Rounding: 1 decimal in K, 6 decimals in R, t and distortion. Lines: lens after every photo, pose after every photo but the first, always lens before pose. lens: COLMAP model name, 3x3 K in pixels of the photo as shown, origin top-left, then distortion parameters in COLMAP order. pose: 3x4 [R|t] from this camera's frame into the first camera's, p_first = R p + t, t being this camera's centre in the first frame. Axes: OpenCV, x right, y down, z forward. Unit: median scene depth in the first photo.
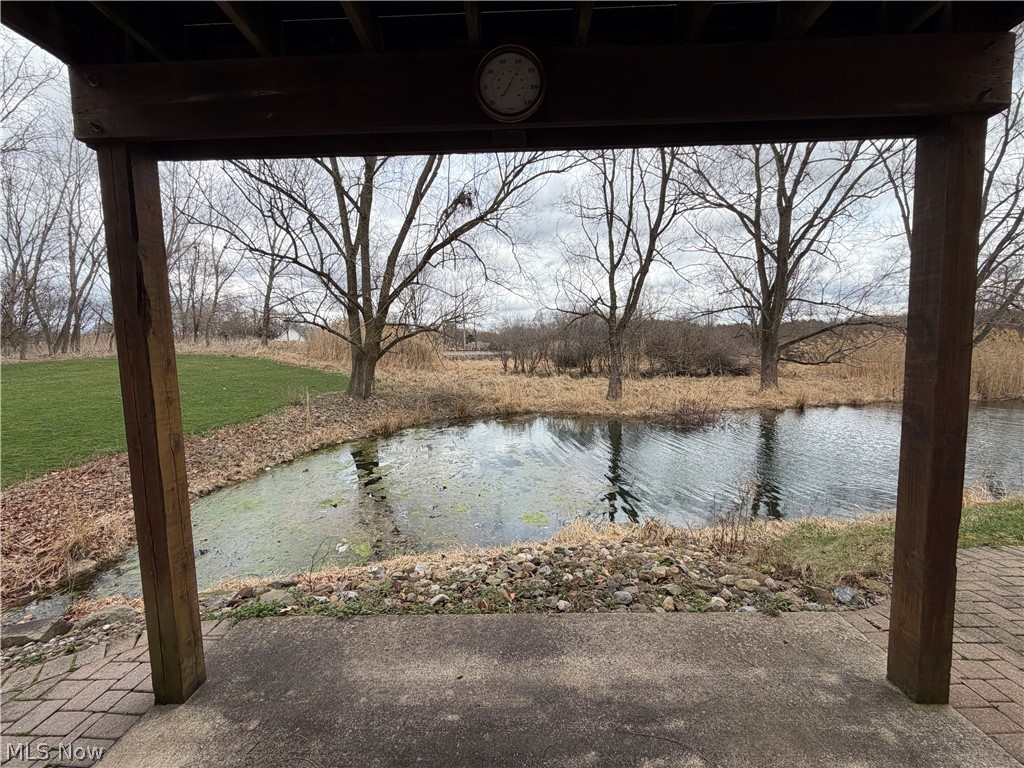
lens RADIAL K [[410.6, 0, 507.6], [0, 410.6, 380.1], [0, 0, 1]] dist [-0.003303, 0.000027]
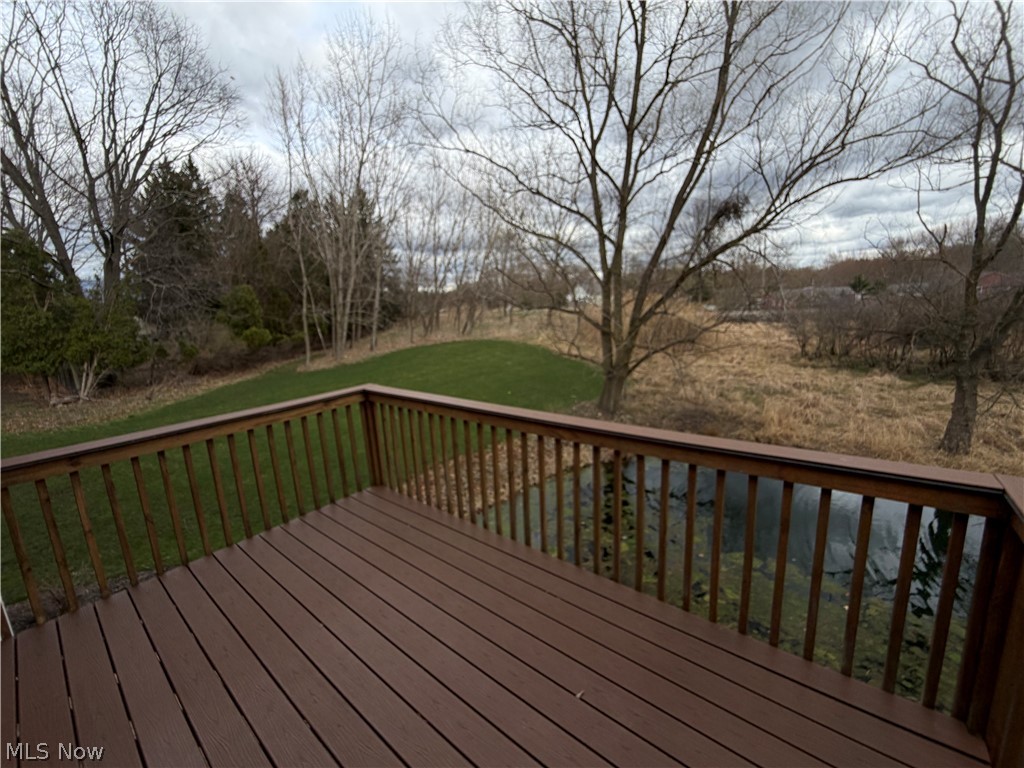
lens RADIAL K [[410.6, 0, 508.1], [0, 410.6, 385.3], [0, 0, 1]] dist [-0.003303, 0.000027]
pose [[0.791901, 0.096496, -0.602977, 0.073252], [-0.010644, 0.989467, 0.144367, -0.170262], [0.610557, -0.107906, 0.784587, -0.008192]]
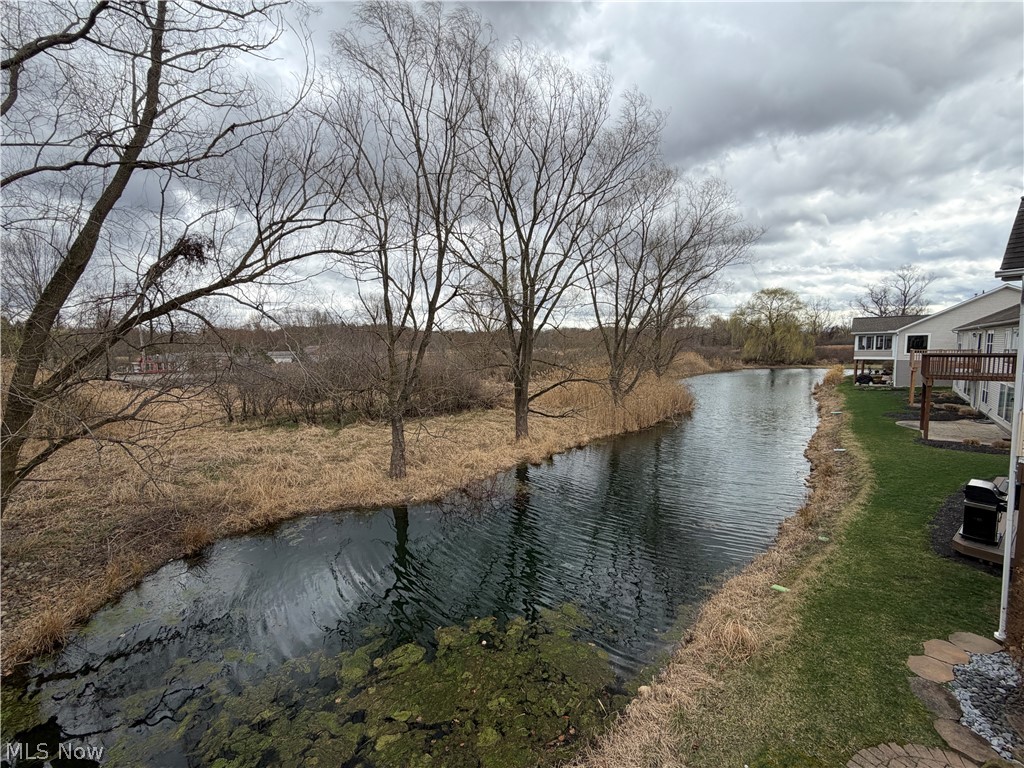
lens RADIAL K [[410.6, 0, 509.8], [0, 410.6, 383.8], [0, 0, 1]] dist [-0.003303, 0.000027]
pose [[0.802134, -0.047743, 0.595233, -0.083629], [0.046918, 0.998756, 0.016883, -0.177444], [-0.595299, 0.014385, 0.803376, 0.108300]]
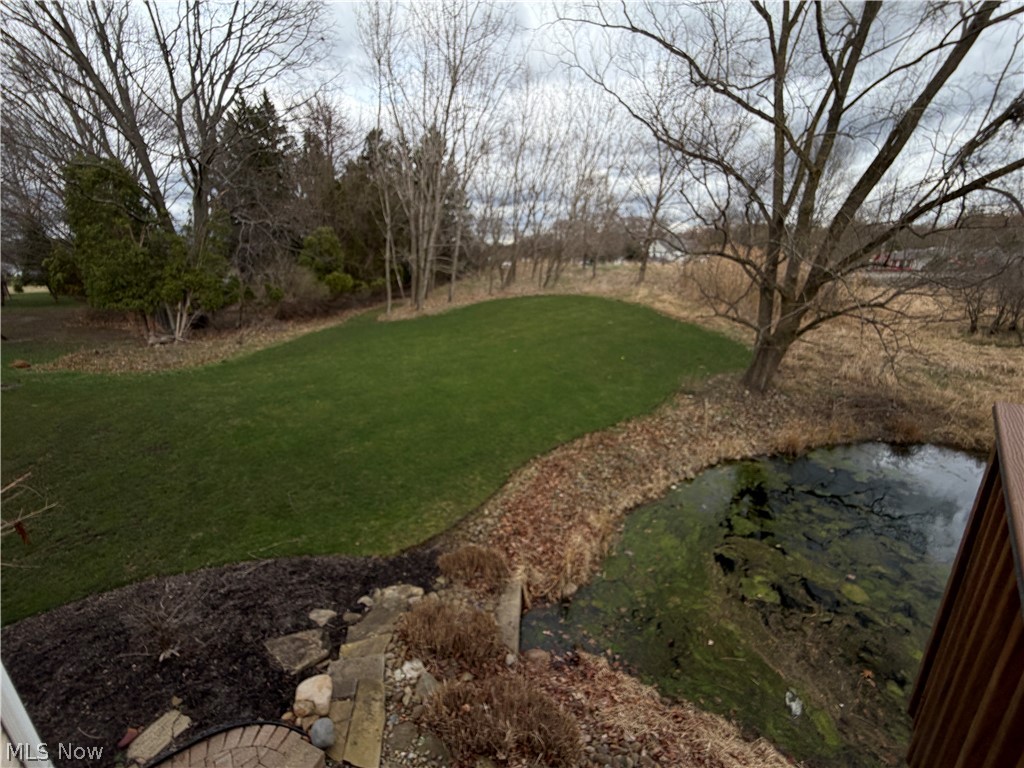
lens RADIAL K [[410.6, 0, 507.7], [0, 410.6, 384.3], [0, 0, 1]] dist [-0.003303, 0.000027]
pose [[0.699301, 0.207034, -0.684190, -0.126614], [-0.043438, 0.967678, 0.248419, -0.154506], [0.713507, -0.143999, 0.685691, 0.015765]]
